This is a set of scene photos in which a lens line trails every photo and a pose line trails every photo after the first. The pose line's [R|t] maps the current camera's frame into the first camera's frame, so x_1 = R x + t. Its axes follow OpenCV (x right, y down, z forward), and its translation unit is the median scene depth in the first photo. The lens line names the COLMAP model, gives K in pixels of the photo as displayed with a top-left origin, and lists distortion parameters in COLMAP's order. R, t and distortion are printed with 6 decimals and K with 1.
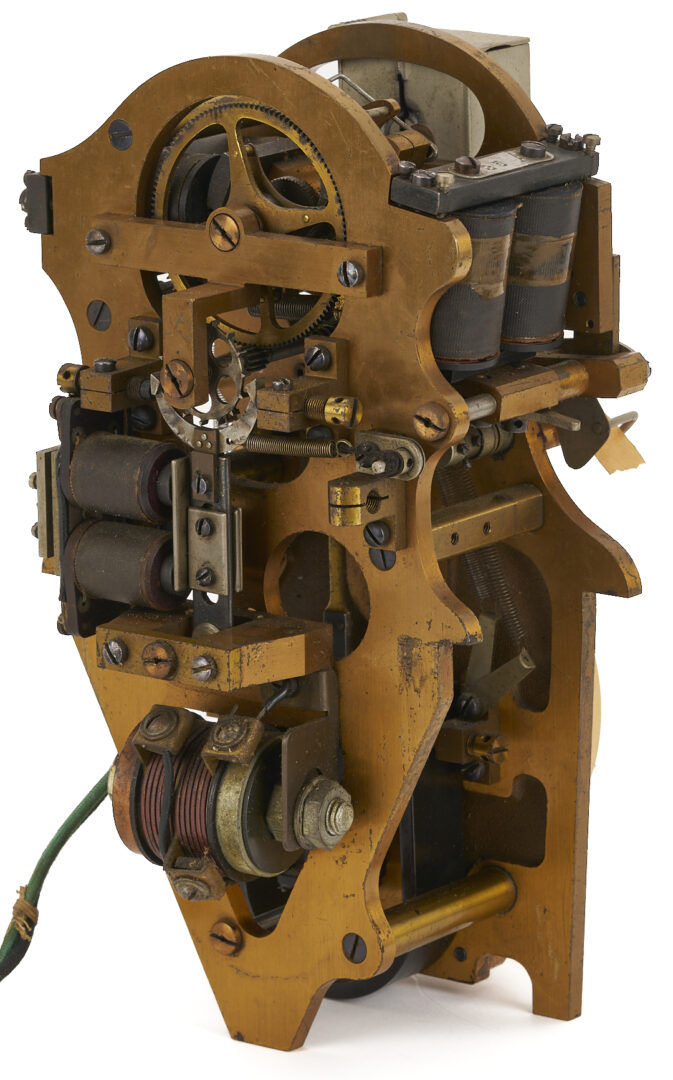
lens RADIAL K [[6077.8, 0, 336.5], [0, 6077.8, 540.0], [0, 0, 1]] dist [-0.529739, -10.340905]
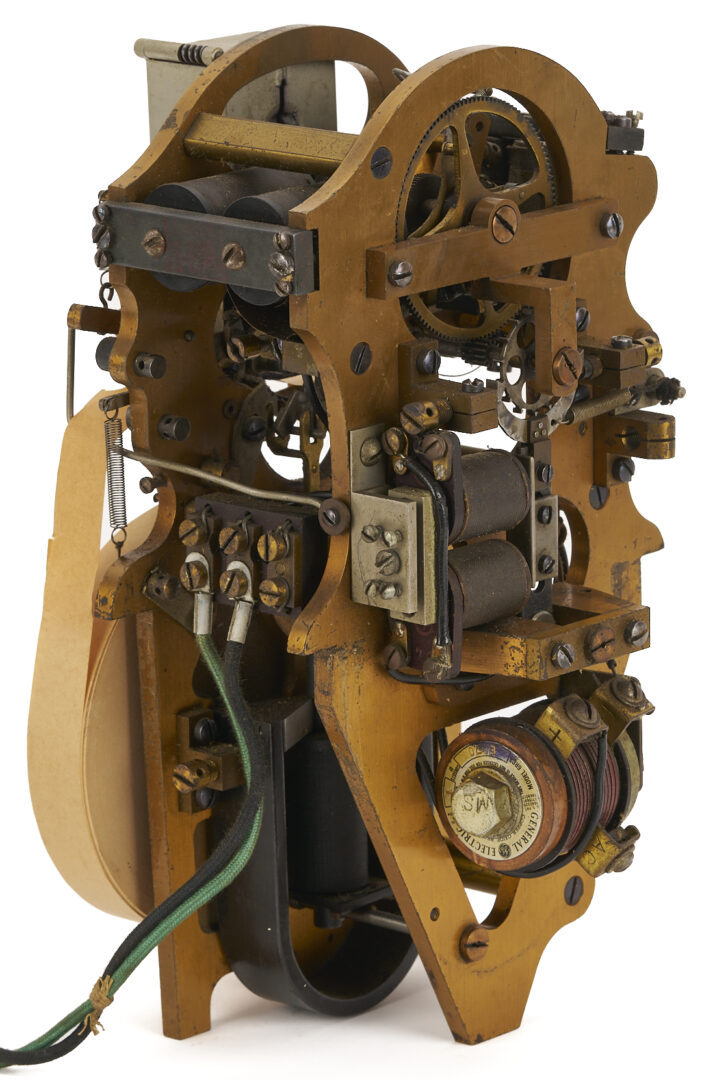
lens RADIAL K [[5940.5, 0, 351.0], [0, 5940.5, 540.0], [0, 0, 1]] dist [-0.323030, -12.483851]
pose [[0.083701, -0.217491, 0.972467, -0.971643], [0.250768, 0.949082, 0.190678, -0.191756], [-0.964422, 0.227904, 0.133979, 0.892552]]
